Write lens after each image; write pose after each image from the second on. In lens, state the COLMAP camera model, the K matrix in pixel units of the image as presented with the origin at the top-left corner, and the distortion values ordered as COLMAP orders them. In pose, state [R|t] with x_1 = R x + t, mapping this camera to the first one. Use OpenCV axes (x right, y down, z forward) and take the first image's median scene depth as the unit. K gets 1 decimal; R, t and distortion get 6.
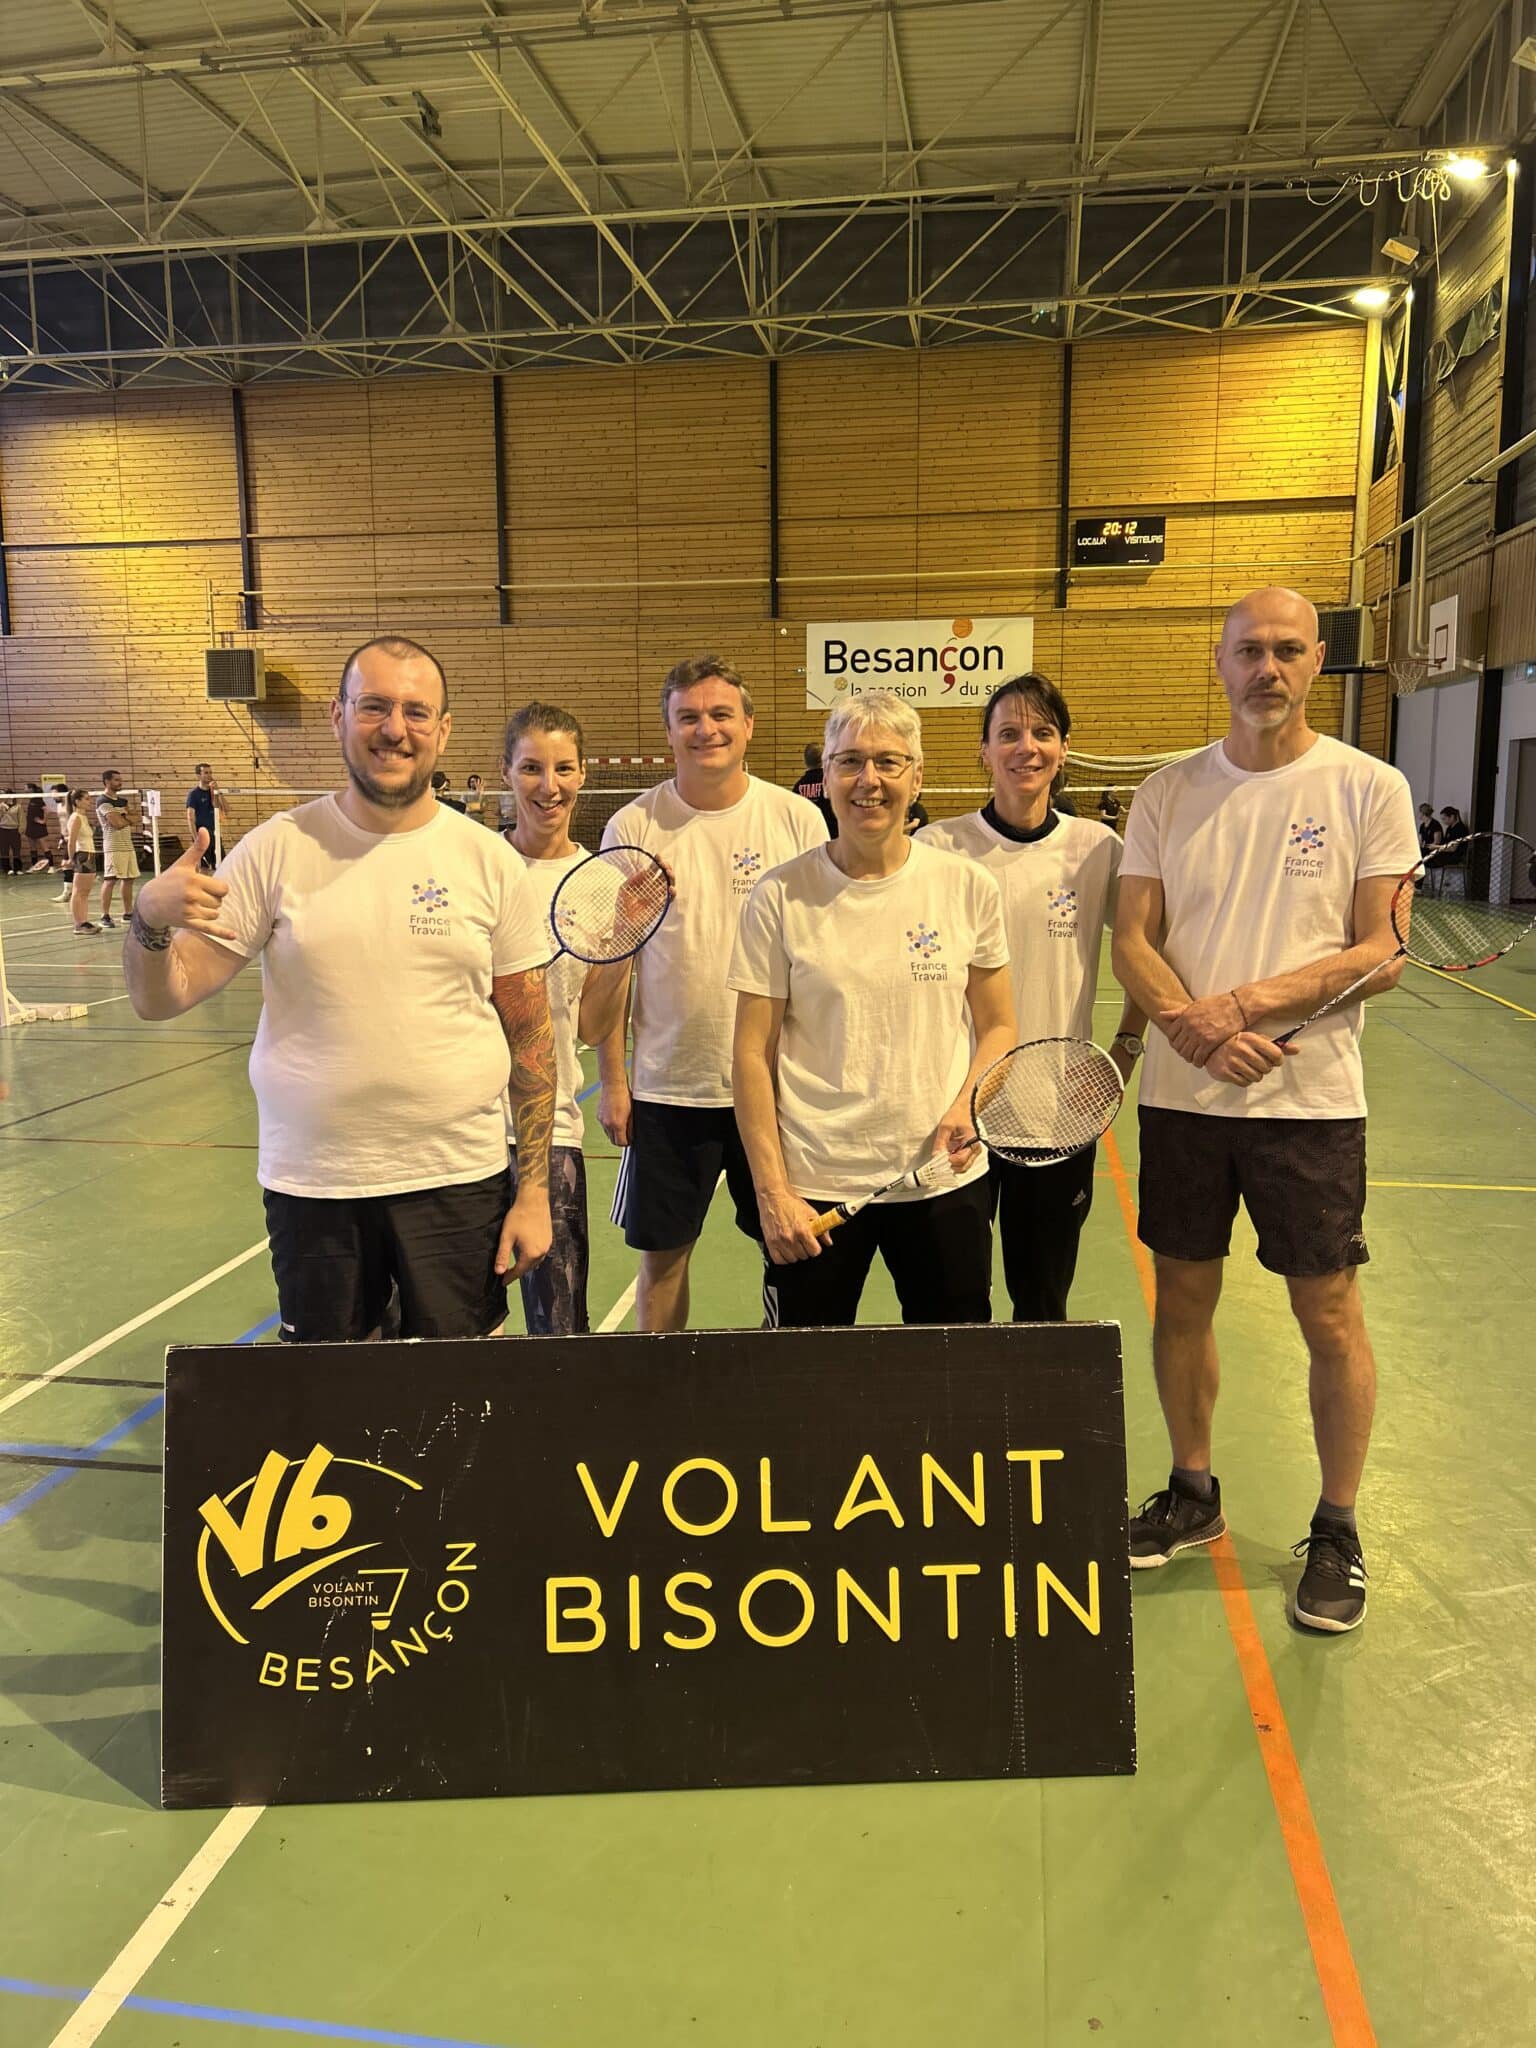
lens RADIAL K [[1536.7, 0, 759.1], [0, 1536.7, 1016.0], [0, 0, 1]] dist [0.044373, -0.044371]
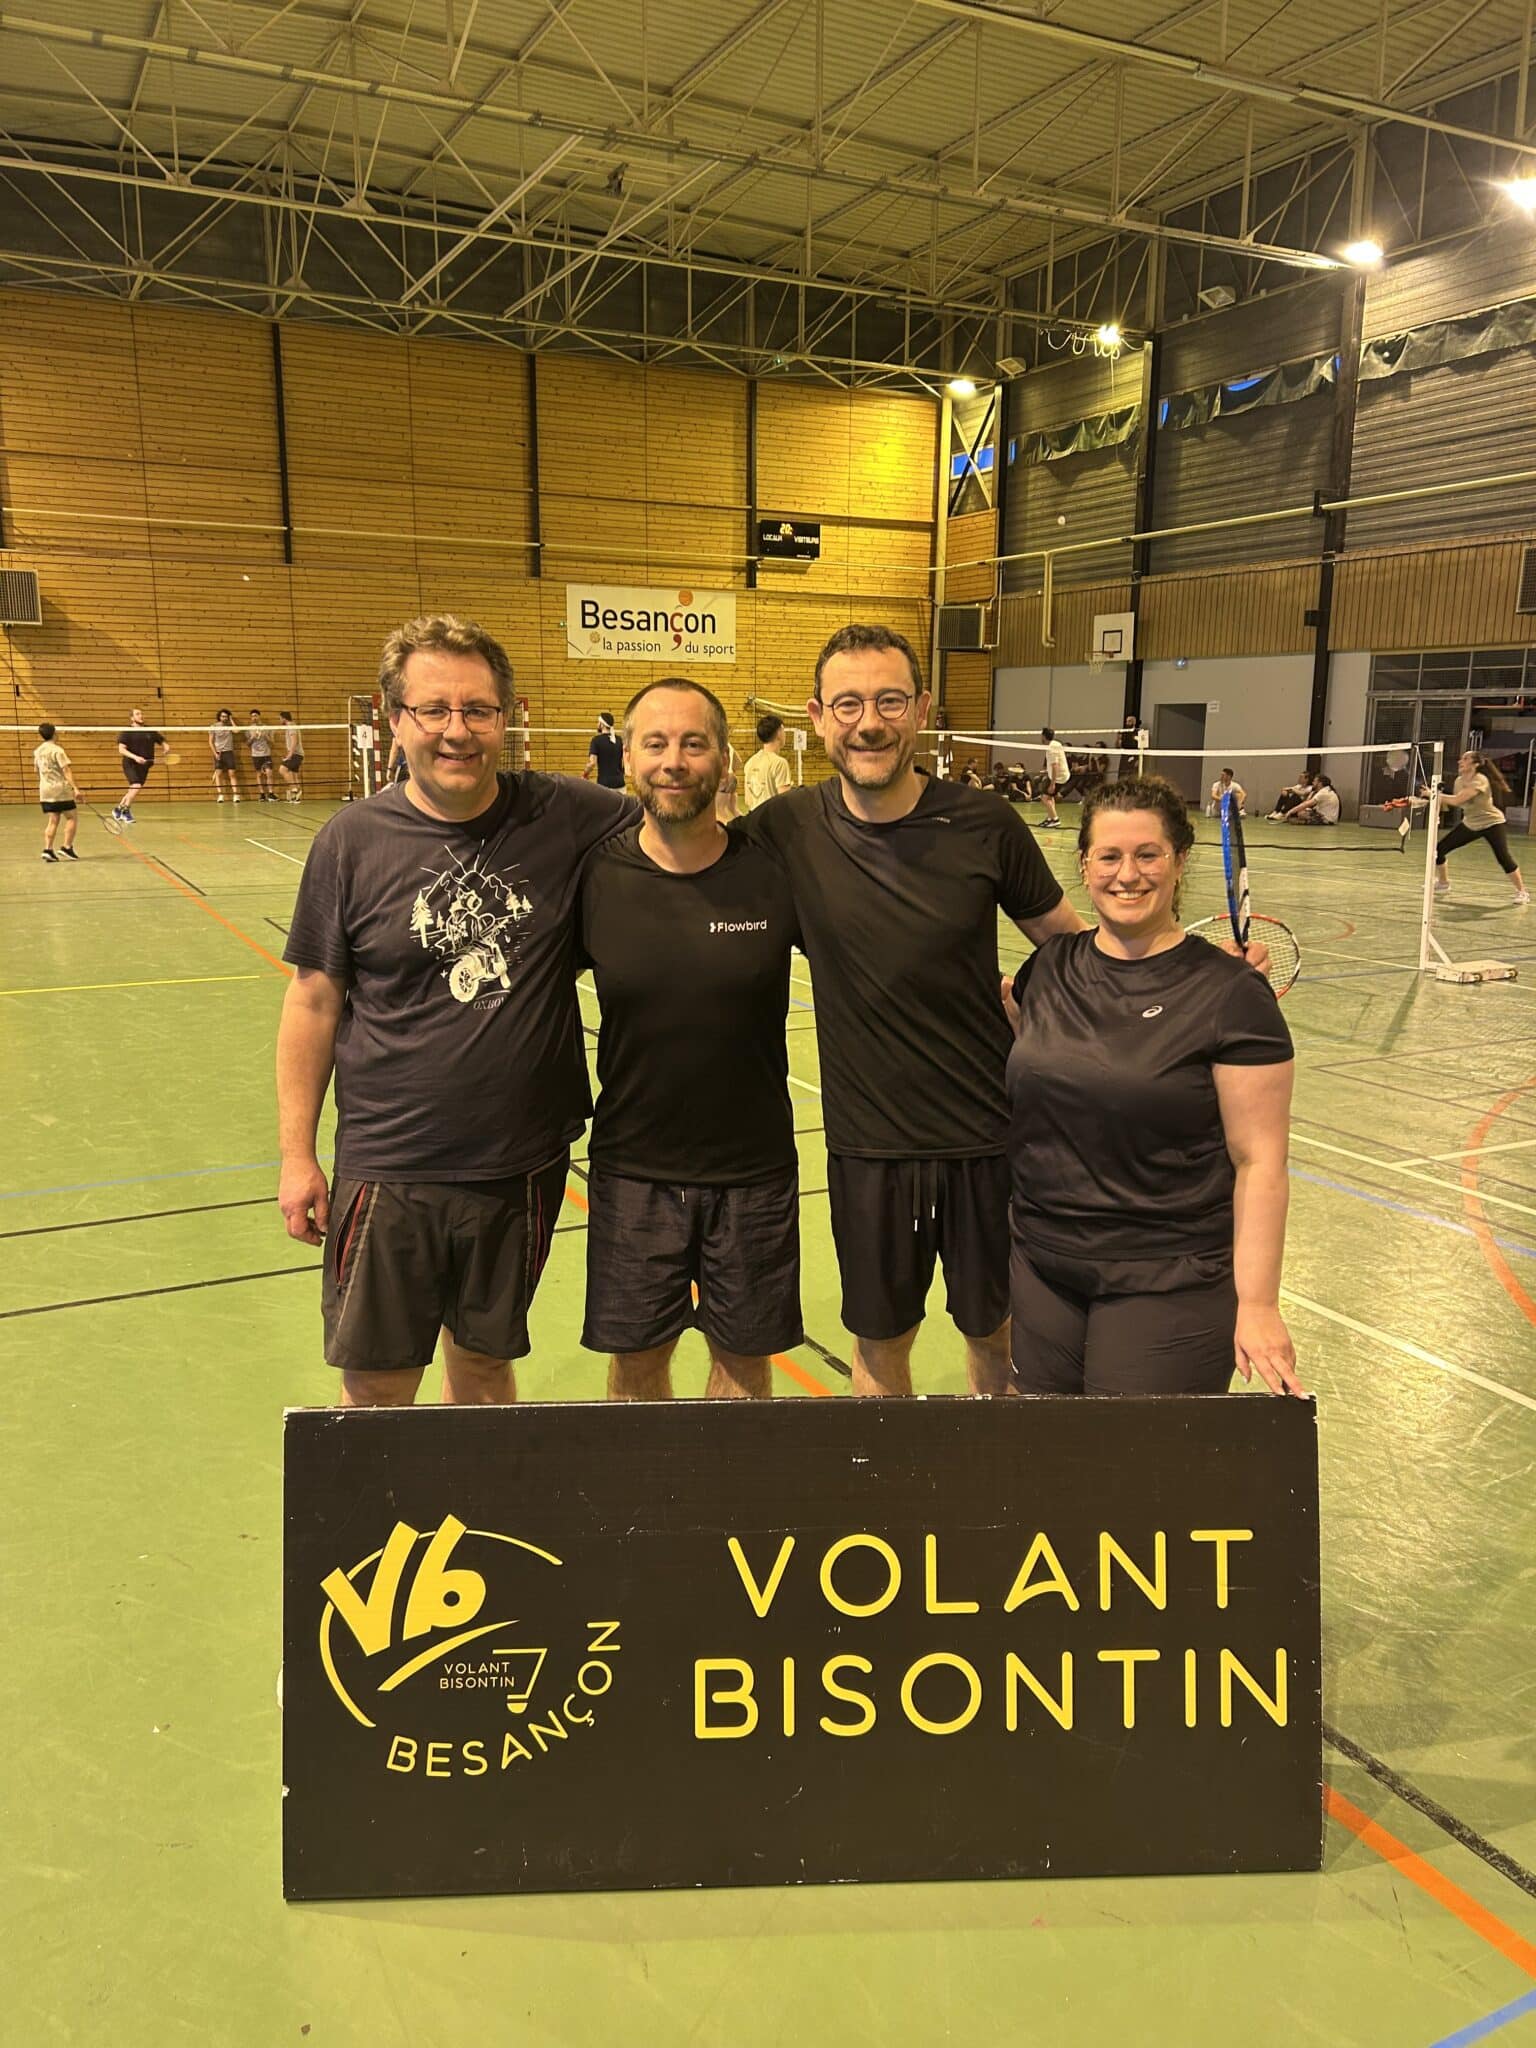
lens RADIAL K [[1536.7, 0, 769.8], [0, 1536.7, 1045.1], [0, 0, 1]] dist [0.044373, -0.044371]
pose [[0.803264, -0.110076, 0.585364, -0.581359], [0.073176, 0.993568, 0.086423, 0.006451], [-0.591112, -0.026586, 0.806152, -0.061105]]
